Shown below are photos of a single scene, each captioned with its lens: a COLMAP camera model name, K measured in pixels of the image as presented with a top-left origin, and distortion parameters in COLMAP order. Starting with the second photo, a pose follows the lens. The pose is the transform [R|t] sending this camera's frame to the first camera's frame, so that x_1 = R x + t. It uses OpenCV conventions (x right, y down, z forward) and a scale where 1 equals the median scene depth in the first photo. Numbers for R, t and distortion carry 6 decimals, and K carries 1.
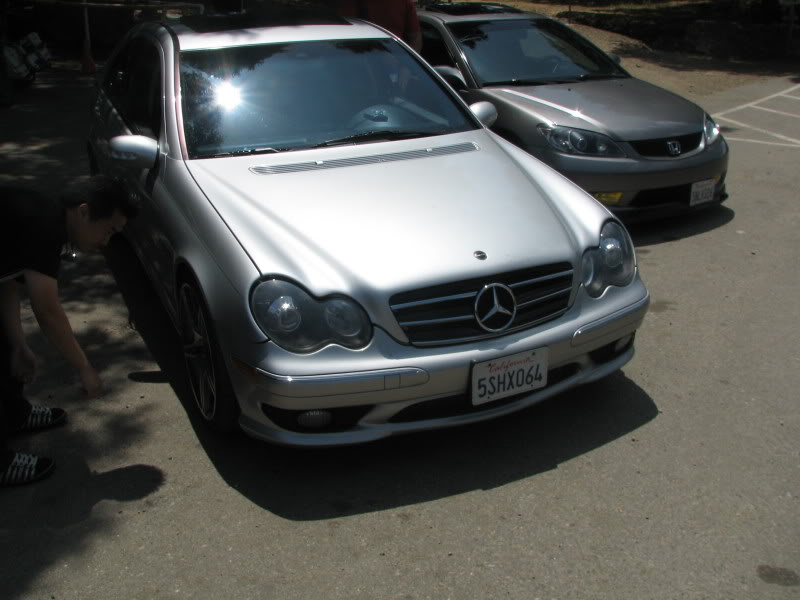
lens RADIAL K [[867.5, 0, 393.0], [0, 867.5, 299.7], [0, 0, 1]] dist [-0.205465, 0.304891]
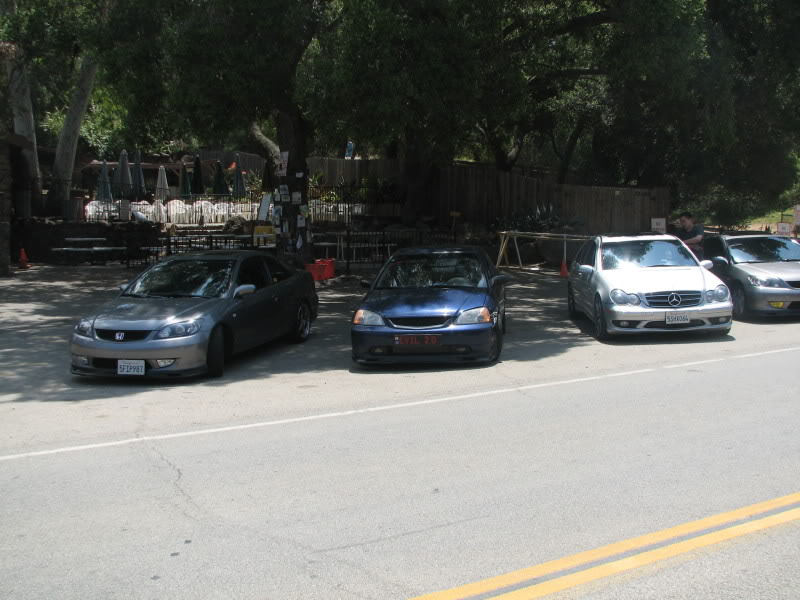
lens RADIAL K [[867.5, 0, 393.0], [0, 867.5, 299.7], [0, 0, 1]] dist [-0.205465, 0.304891]
pose [[0.867380, 0.008231, -0.497578, 0.908898], [-0.149343, 0.958083, -0.244487, 1.111347], [0.474708, 0.286373, 0.832251, -2.705492]]
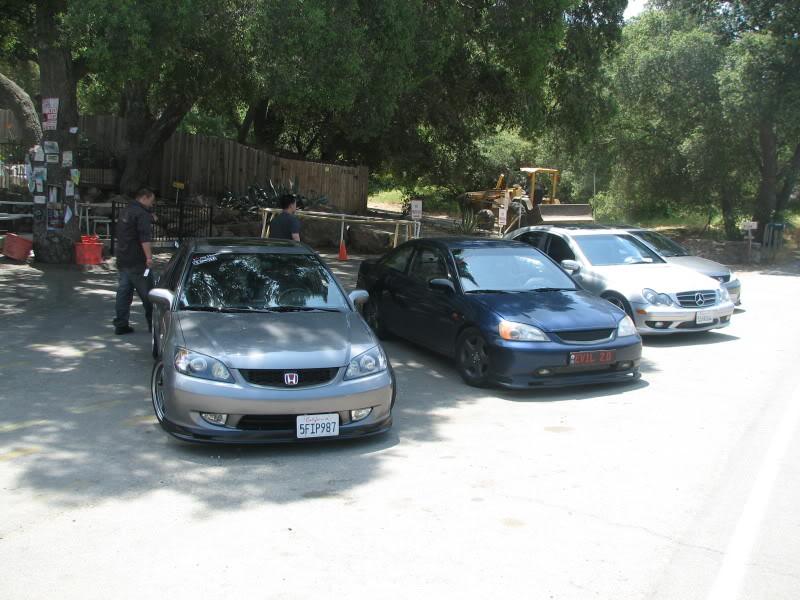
lens RADIAL K [[867.5, 0, 393.0], [0, 867.5, 299.7], [0, 0, 1]] dist [-0.205465, 0.304891]
pose [[0.999146, 0.010787, 0.039898, -1.381049], [-0.000360, 0.967576, -0.252579, 0.956850], [-0.041329, 0.252349, 0.966753, -2.560260]]
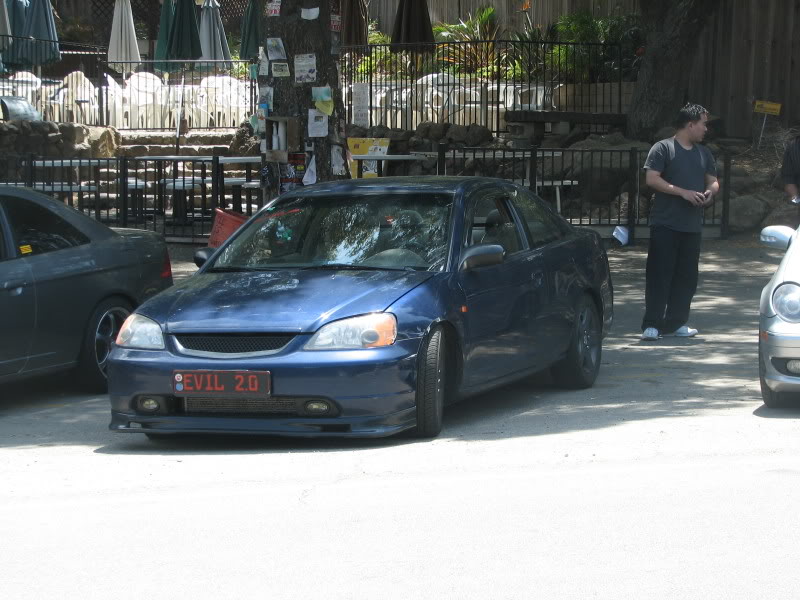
lens RADIAL K [[2210.8, 0, 371.1], [0, 2210.8, 300.0], [0, 0, 1]] dist [0.129967, 0.698352]
pose [[0.729452, 0.016977, -0.683822, 2.108741], [-0.223455, 0.950761, -0.214762, 1.059408], [0.646505, 0.309461, 0.697327, -2.389750]]
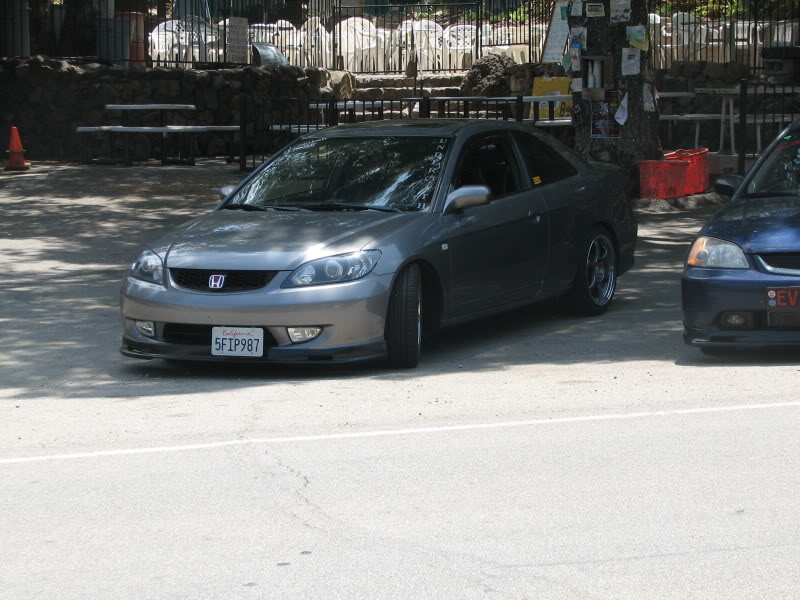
lens RADIAL K [[2210.8, 0, 371.1], [0, 2210.8, 300.0], [0, 0, 1]] dist [0.129967, 0.698352]
pose [[0.719517, 0.025533, -0.694005, 1.582551], [-0.215481, 0.958211, -0.188149, 1.379912], [0.660199, 0.284922, 0.694951, -3.231222]]
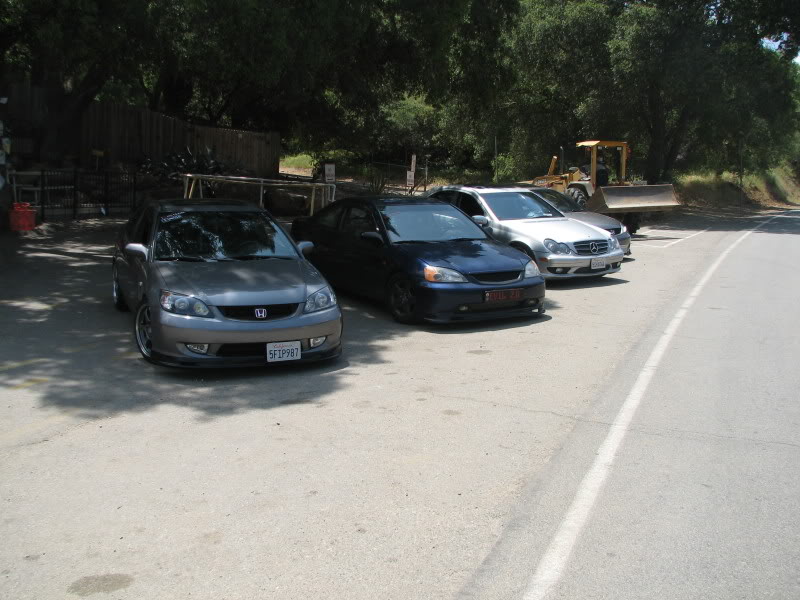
lens RADIAL K [[867.5, 0, 393.0], [0, 867.5, 299.7], [0, 0, 1]] dist [-0.205465, 0.304891]
pose [[0.988235, -0.018145, 0.151863, -1.538820], [0.050163, 0.976464, -0.209764, 1.119591], [-0.144483, 0.214914, 0.965886, -2.964935]]
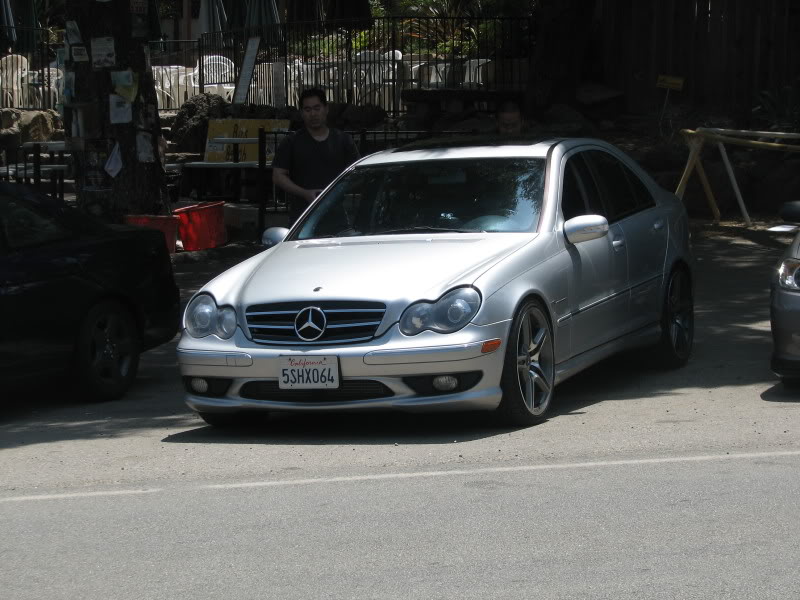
lens RADIAL K [[2210.8, 0, 371.1], [0, 2210.8, 300.0], [0, 0, 1]] dist [0.129967, 0.698352]
pose [[0.646648, 0.022698, -0.762451, 2.919818], [-0.239528, 0.955040, -0.174716, 0.576083], [0.724205, 0.295608, 0.623011, -1.175748]]
